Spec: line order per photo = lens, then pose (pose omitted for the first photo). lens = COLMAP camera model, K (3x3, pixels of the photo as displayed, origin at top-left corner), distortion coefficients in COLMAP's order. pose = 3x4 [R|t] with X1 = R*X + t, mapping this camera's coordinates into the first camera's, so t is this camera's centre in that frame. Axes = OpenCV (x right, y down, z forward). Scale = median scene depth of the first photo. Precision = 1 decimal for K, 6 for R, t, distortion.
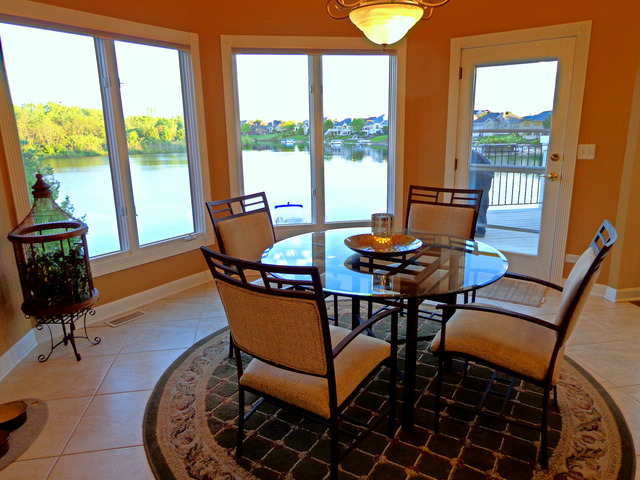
lens RADIAL K [[443.2, 0, 320.0], [0, 443.2, 240.0], [0, 0, 1]] dist [0.000976, 0.005313]
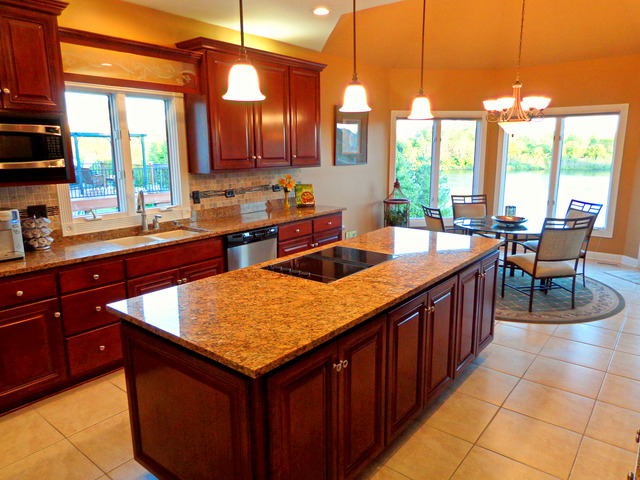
lens RADIAL K [[452.1, 0, 332.3], [0, 452.1, 238.9], [0, 0, 1]] dist [0.004057, 0.003327]
pose [[0.680041, 0.160556, -0.715378, 0.765871], [-0.187153, 0.981417, 0.042356, 0.114290], [0.708885, 0.105081, 0.697453, -0.780399]]
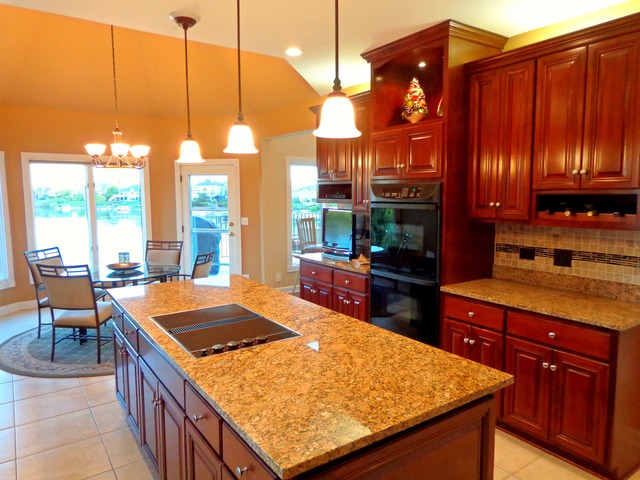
lens RADIAL K [[443.2, 0, 320.0], [0, 443.2, 240.0], [0, 0, 1]] dist [0.000976, 0.005313]
pose [[0.899474, -0.033687, 0.435673, 0.039440], [0.096419, 0.987751, -0.122687, 0.157907], [-0.426204, 0.152361, 0.891704, -0.890226]]
